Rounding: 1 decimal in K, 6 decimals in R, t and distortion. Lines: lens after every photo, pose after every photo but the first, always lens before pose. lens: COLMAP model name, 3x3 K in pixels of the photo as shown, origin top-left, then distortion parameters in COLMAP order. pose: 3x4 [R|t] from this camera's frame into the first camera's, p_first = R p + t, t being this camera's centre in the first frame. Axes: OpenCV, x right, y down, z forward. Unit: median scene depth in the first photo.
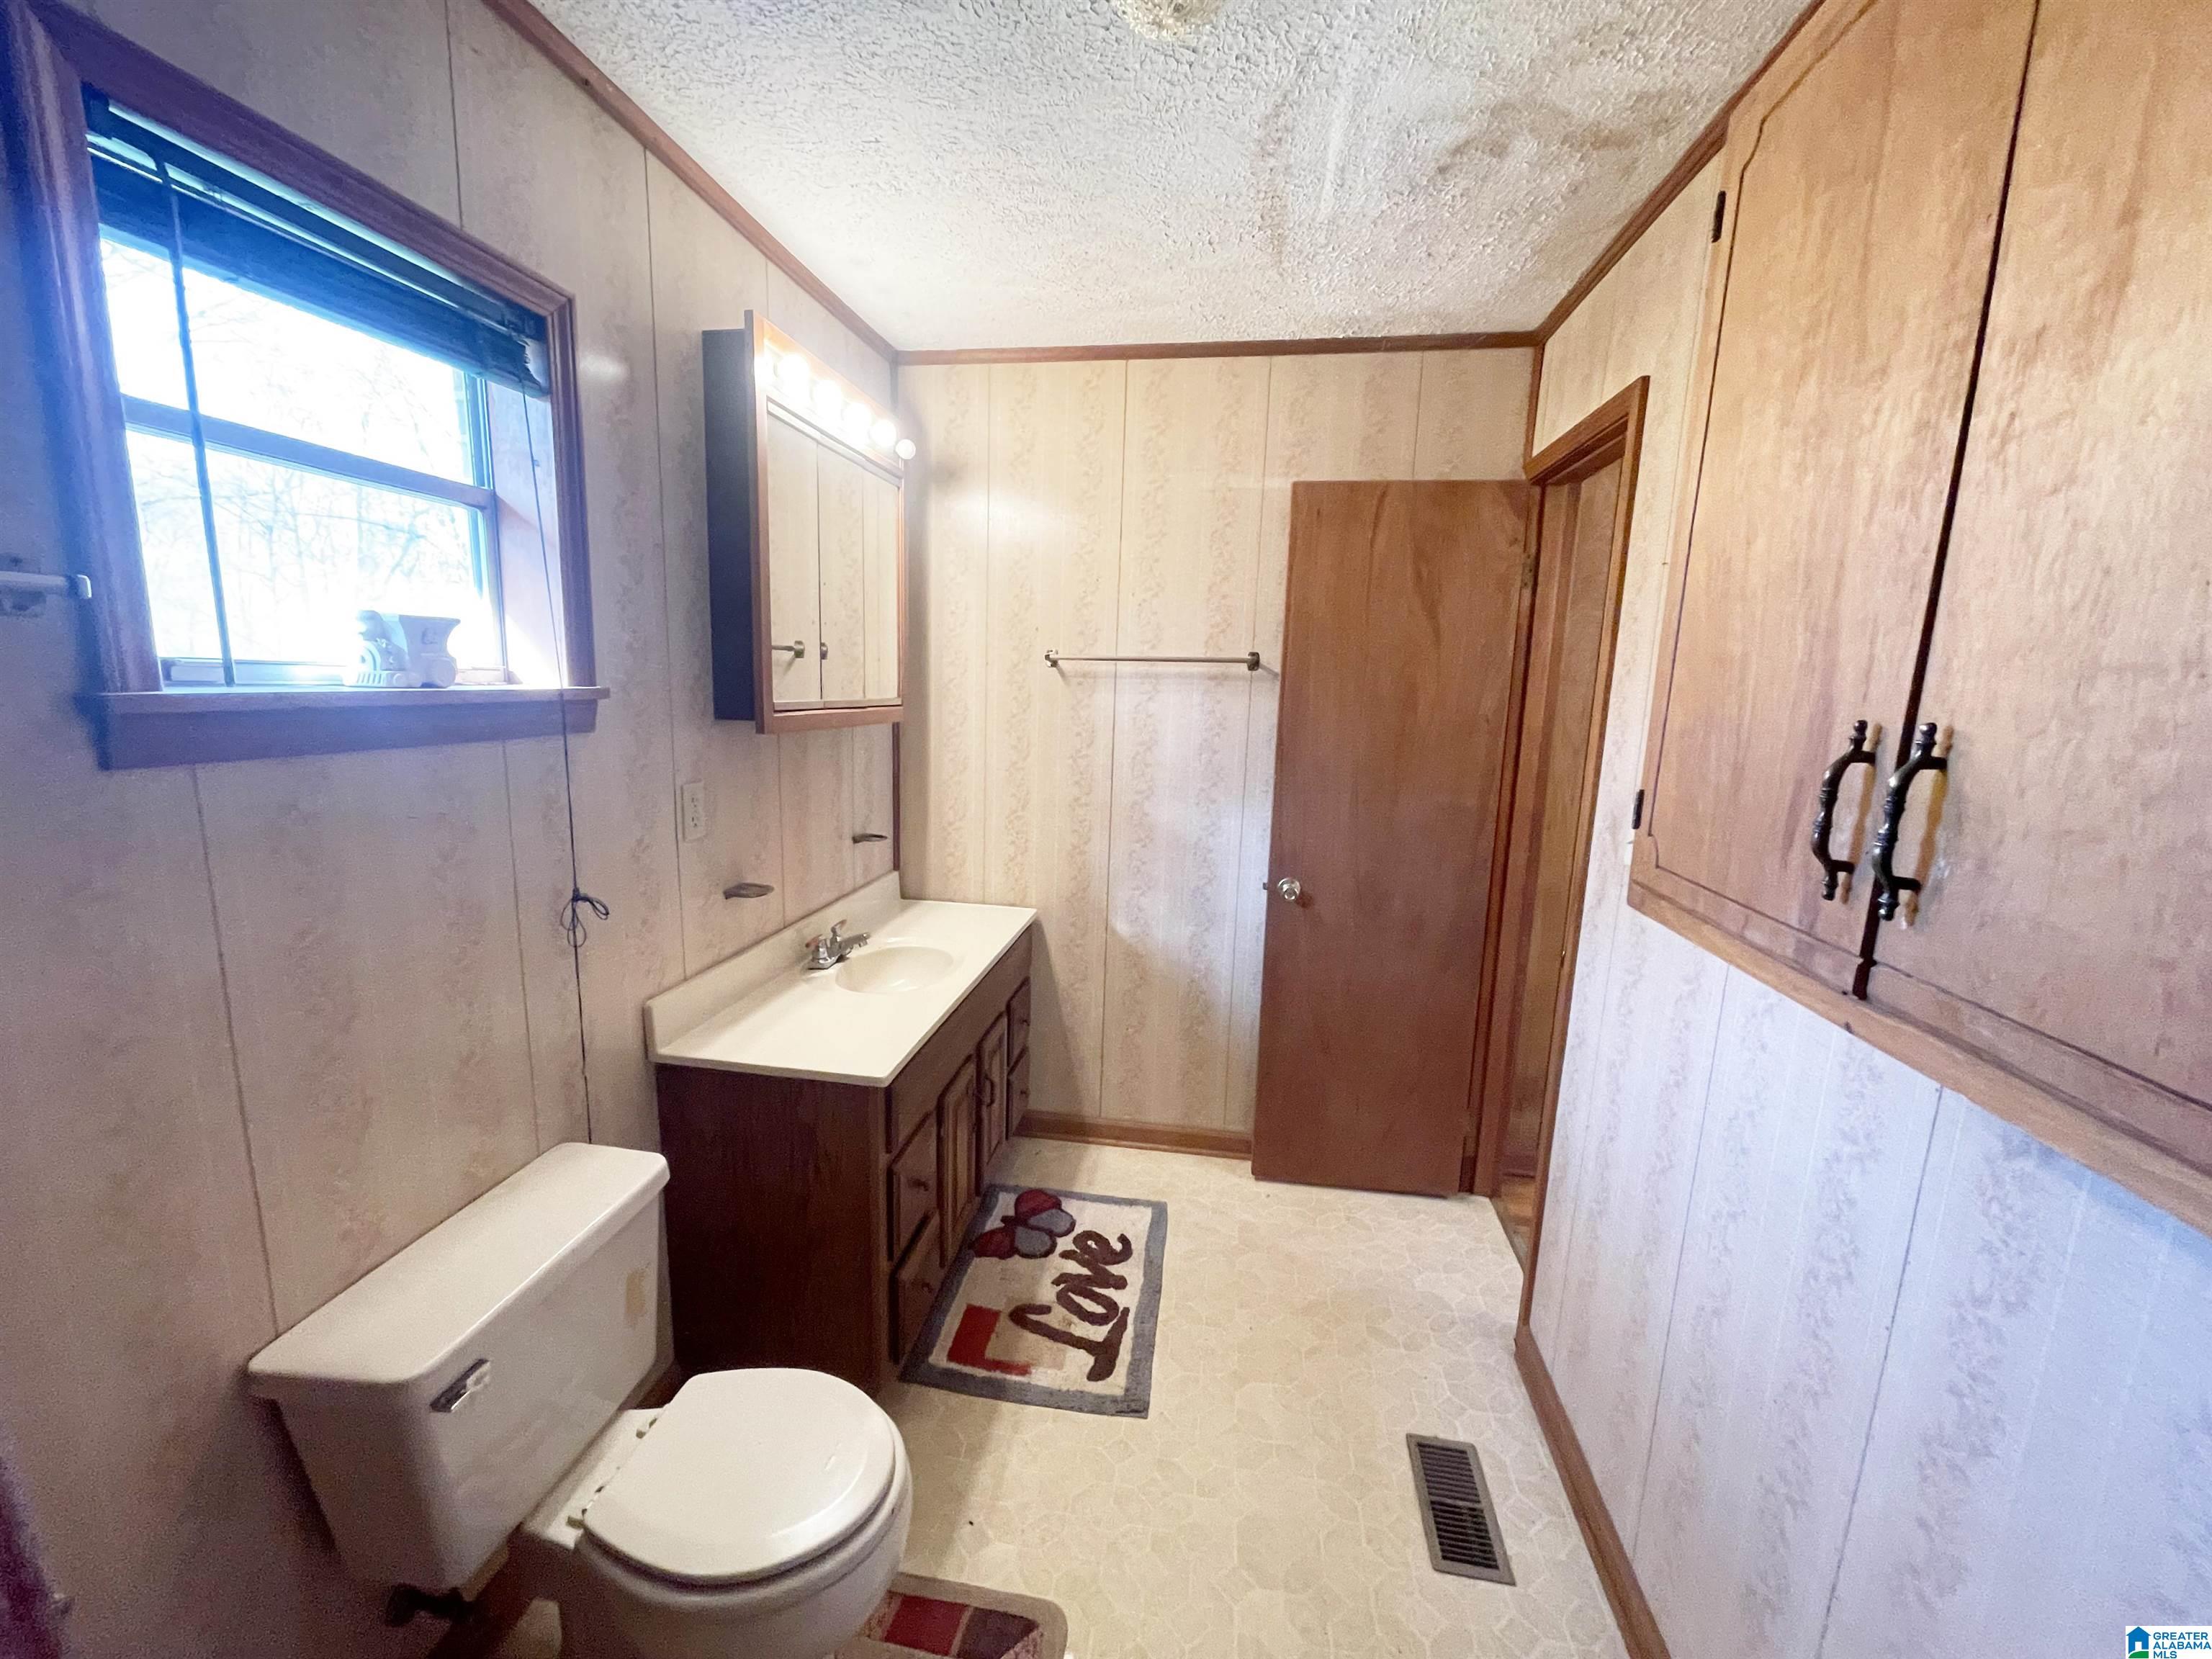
lens RADIAL K [[886.9, 0, 1107.7], [0, 886.9, 835.4], [0, 0, 1]] dist [-0.009747, 0.000258]
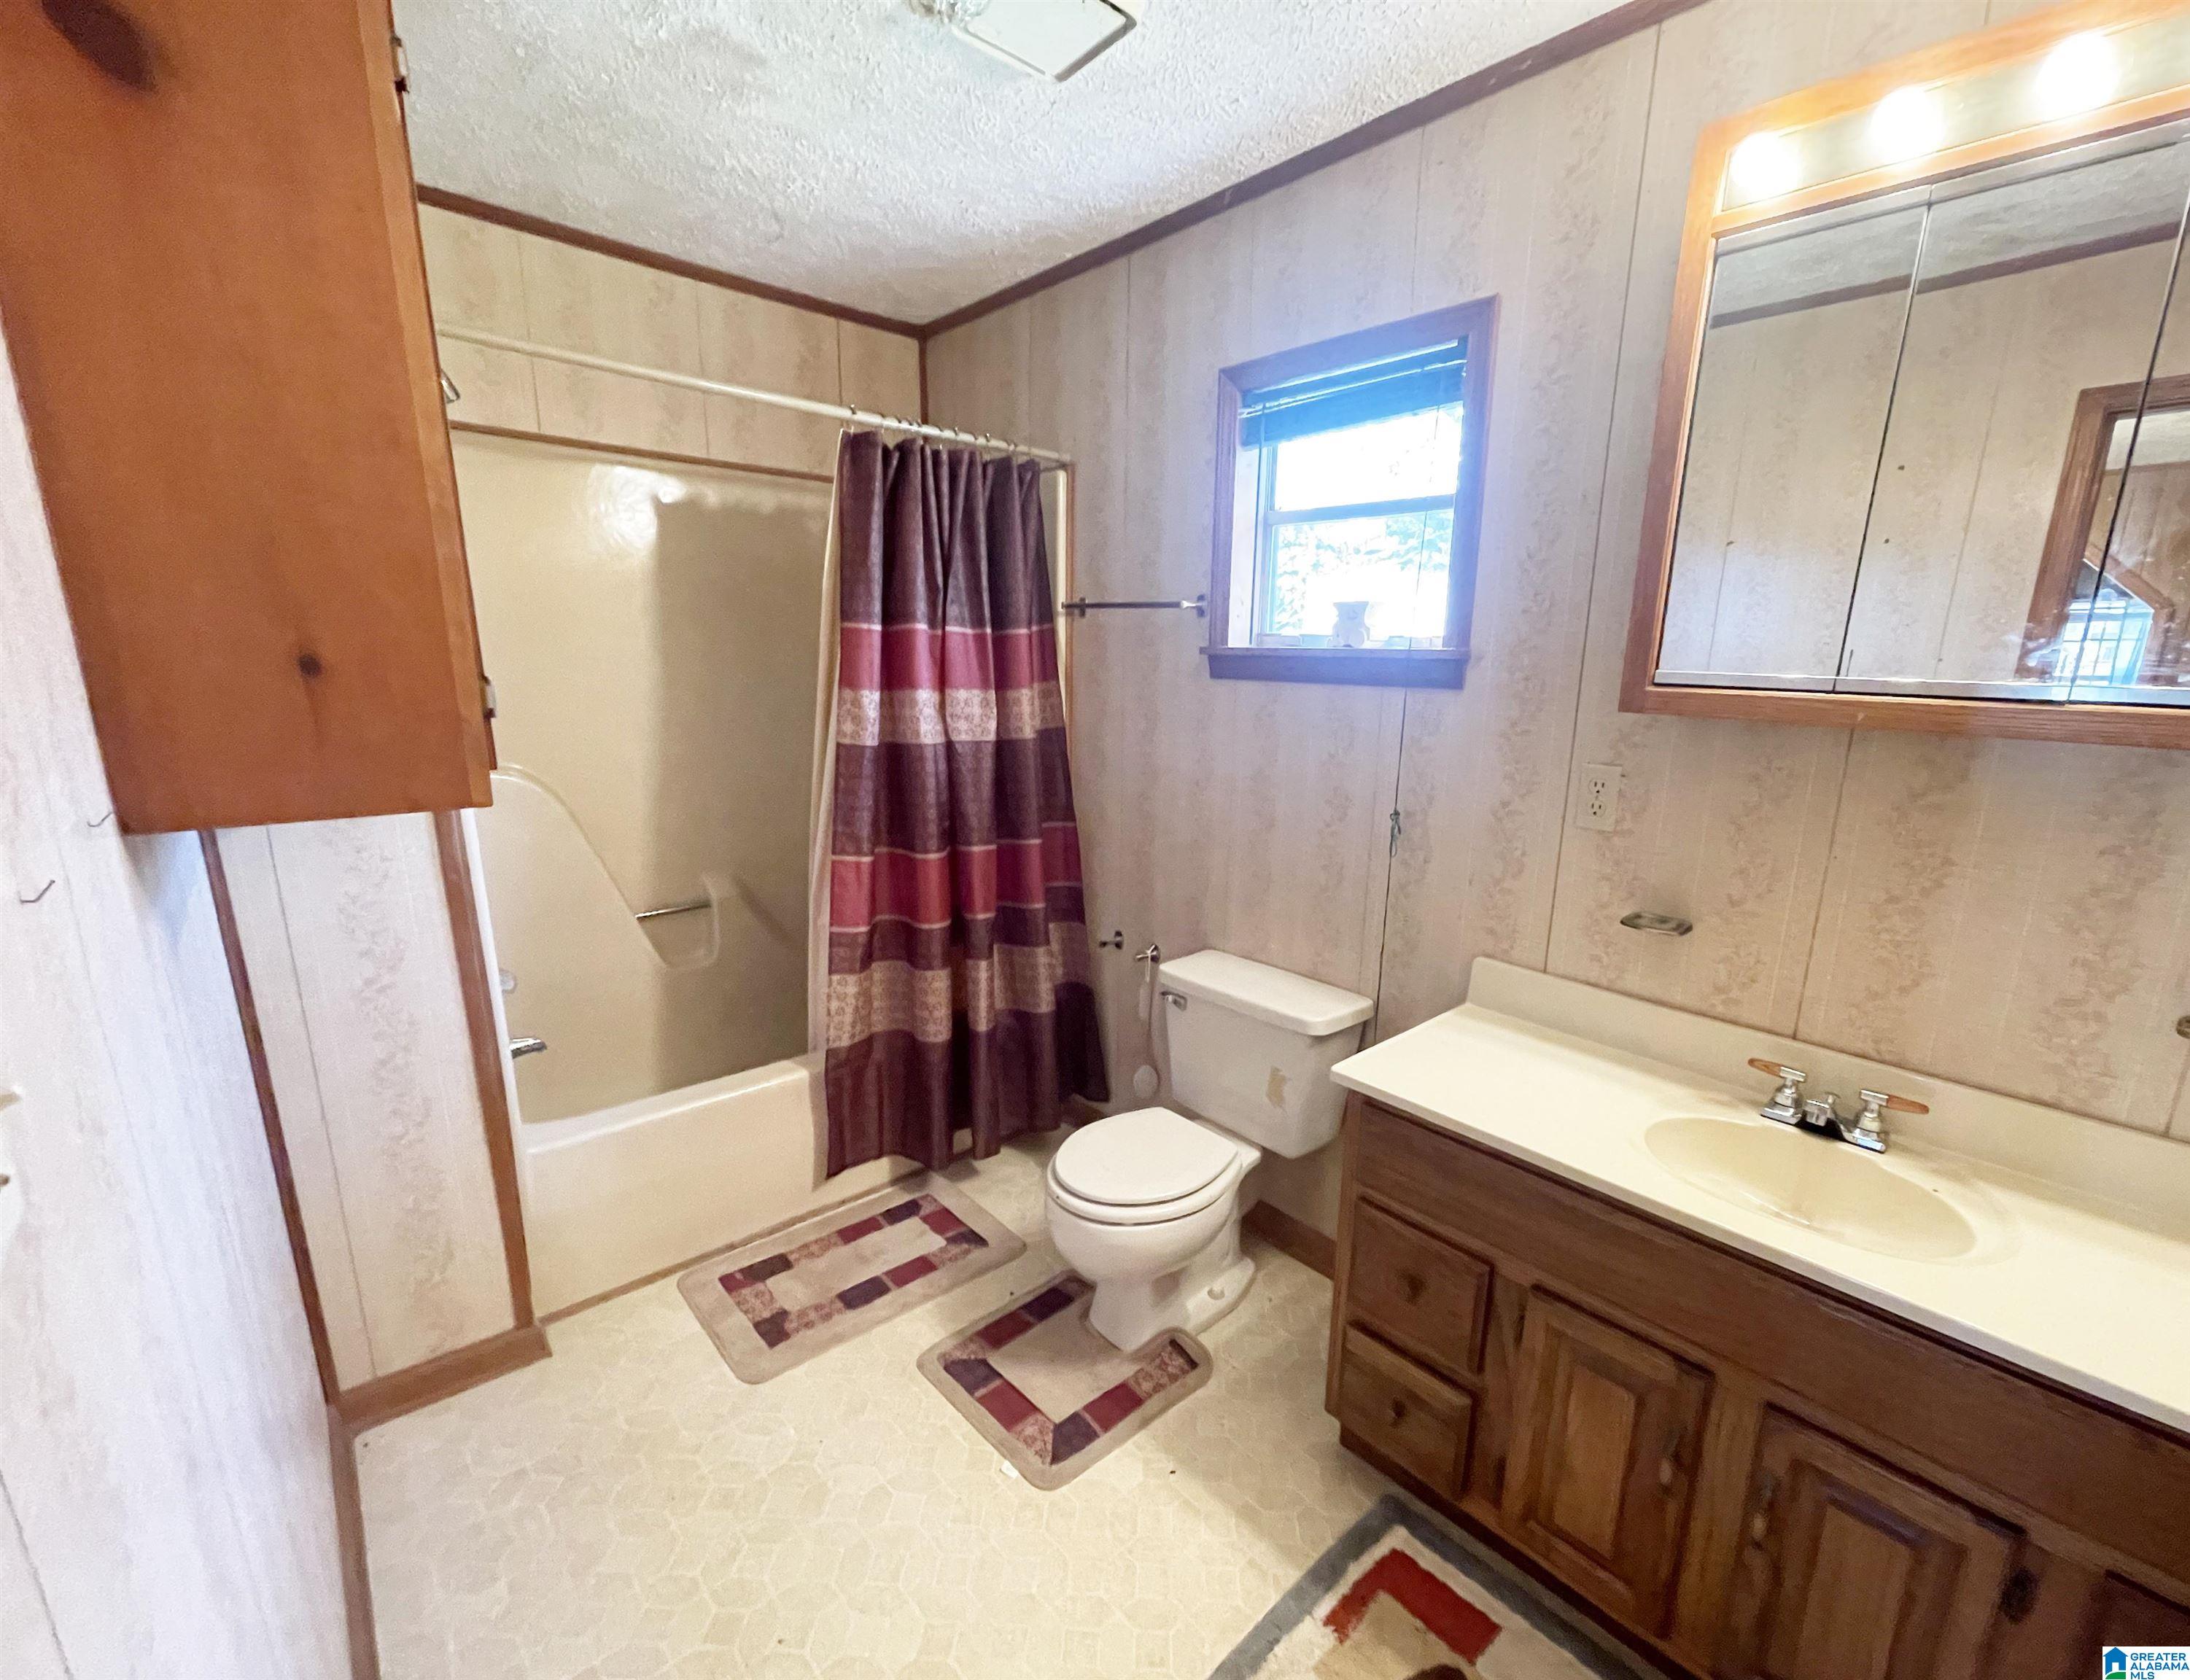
lens RADIAL K [[928.5, 0, 1101.5], [0, 928.5, 844.2], [0, 0, 1]] dist [-0.000670, -0.000027]
pose [[-0.638740, 0.131880, -0.758036, 0.524318], [-0.161022, 0.940474, 0.299301, -0.173243], [0.752385, 0.313236, -0.579482, 1.146084]]
